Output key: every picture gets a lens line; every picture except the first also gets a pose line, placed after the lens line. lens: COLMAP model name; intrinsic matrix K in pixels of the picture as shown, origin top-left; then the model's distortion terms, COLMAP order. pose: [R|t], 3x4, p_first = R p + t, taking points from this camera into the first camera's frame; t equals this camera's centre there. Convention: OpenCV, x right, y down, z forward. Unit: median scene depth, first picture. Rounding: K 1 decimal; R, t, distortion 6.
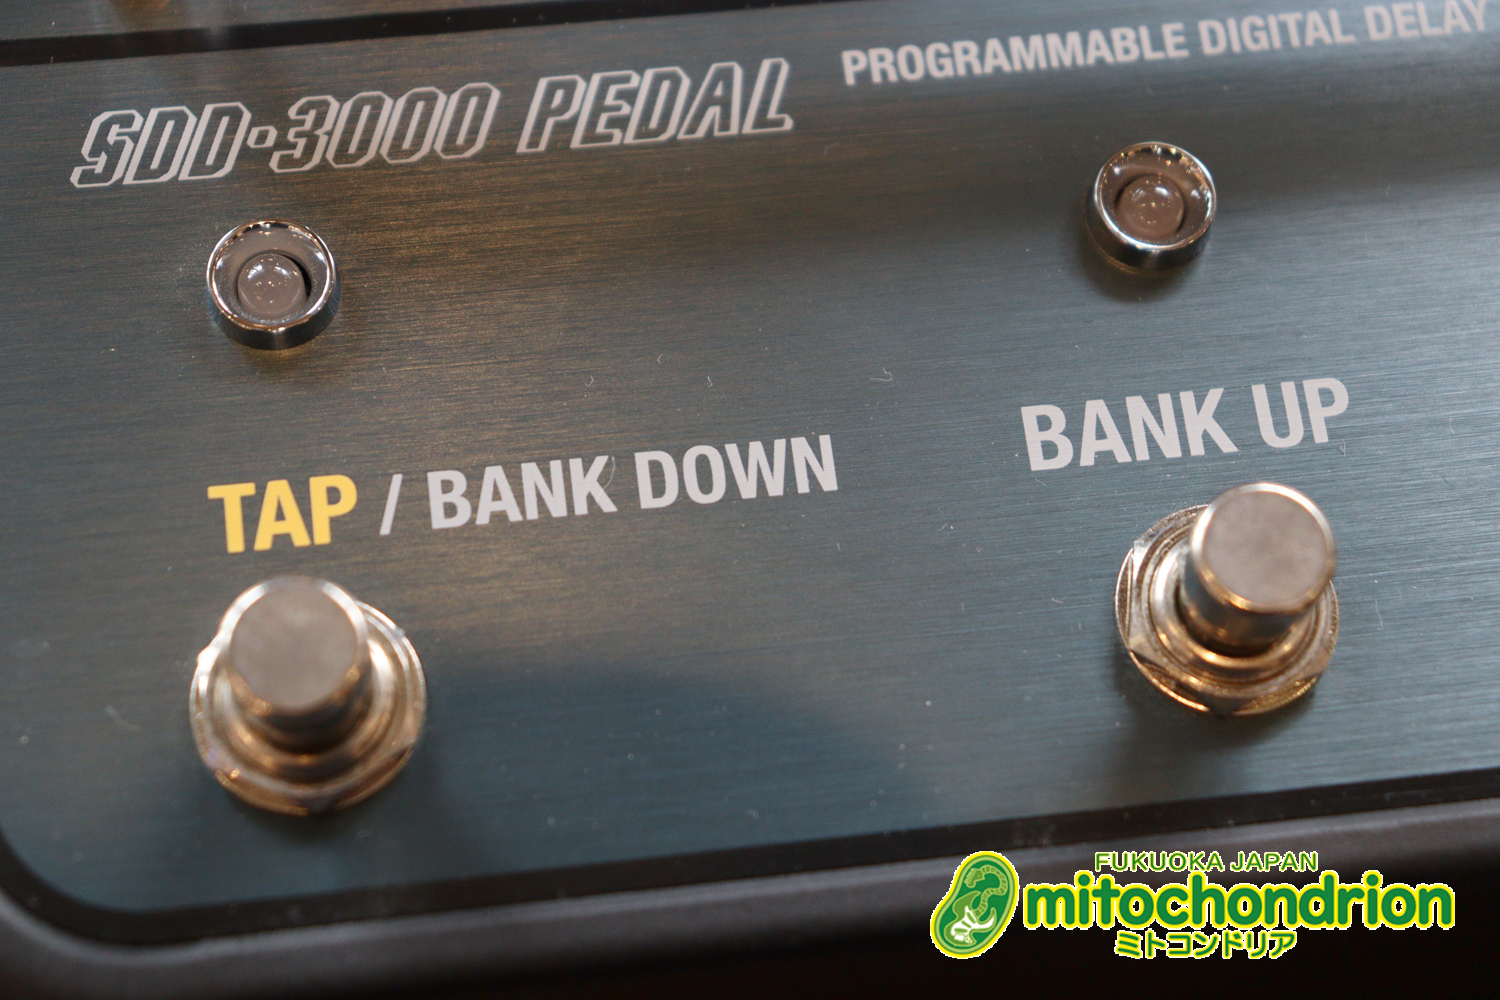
lens RADIAL K [[3439.8, 0, 750.0], [0, 3439.8, 500.0], [0, 0, 1]] dist [0.071513, 0.314658]
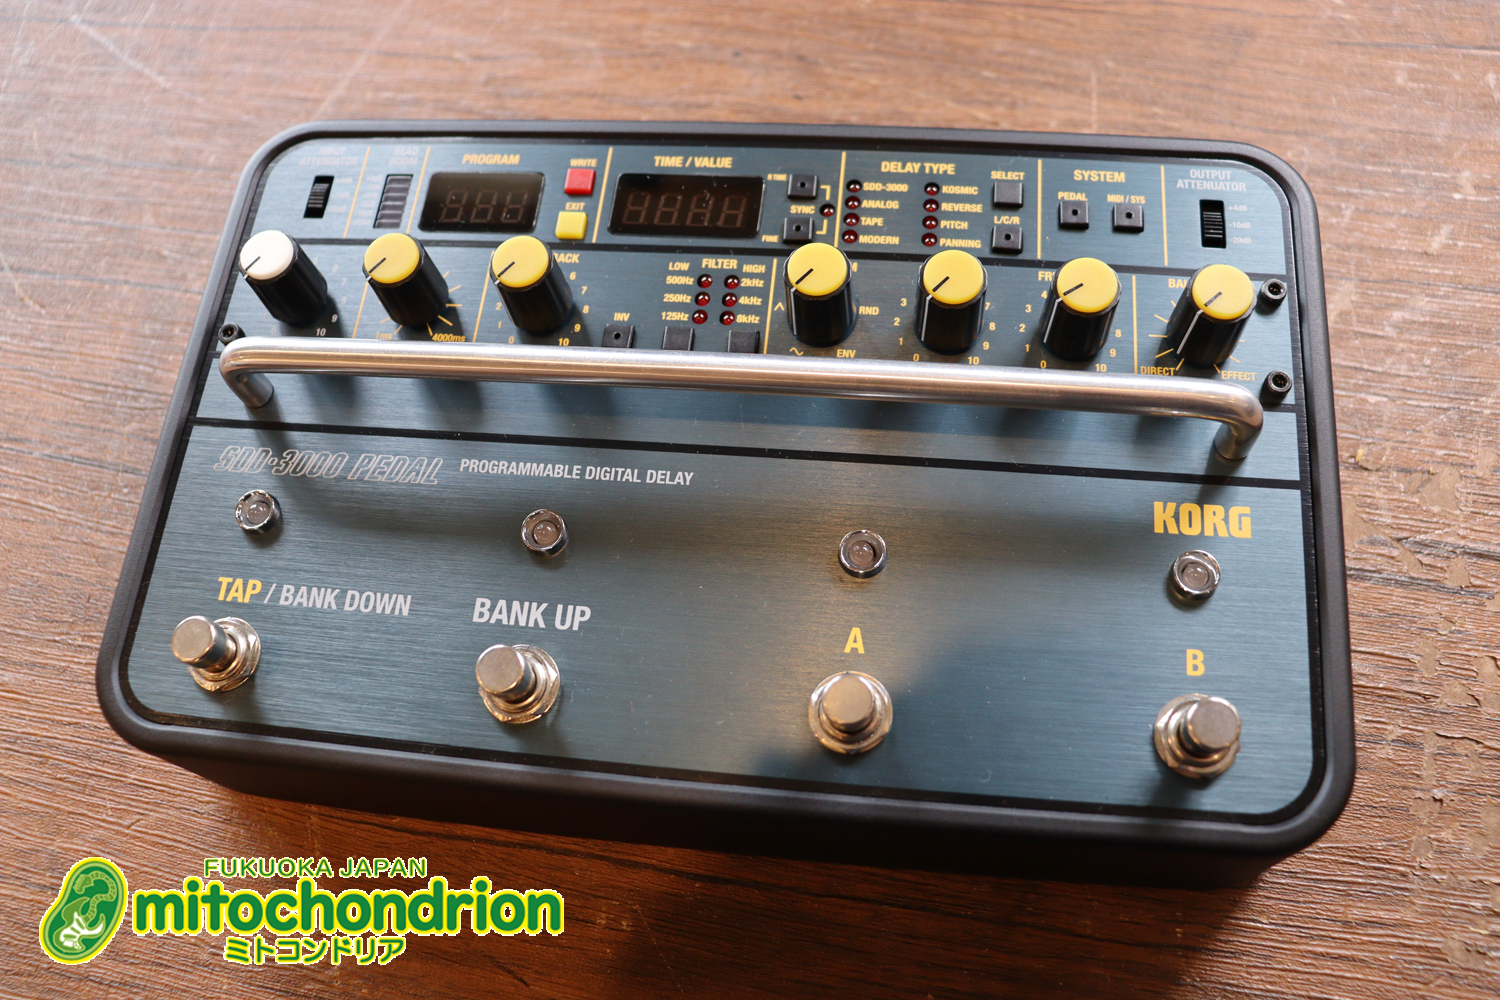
lens RADIAL K [[1290.1, 0, 750.0], [0, 1290.1, 500.0], [0, 0, 1]] dist [-0.191152, 0.165359]
pose [[0.955690, 0.143106, -0.257251, 0.524329], [-0.170025, 0.981721, -0.085524, -0.052431], [0.240310, 0.125473, 0.962553, 0.090195]]
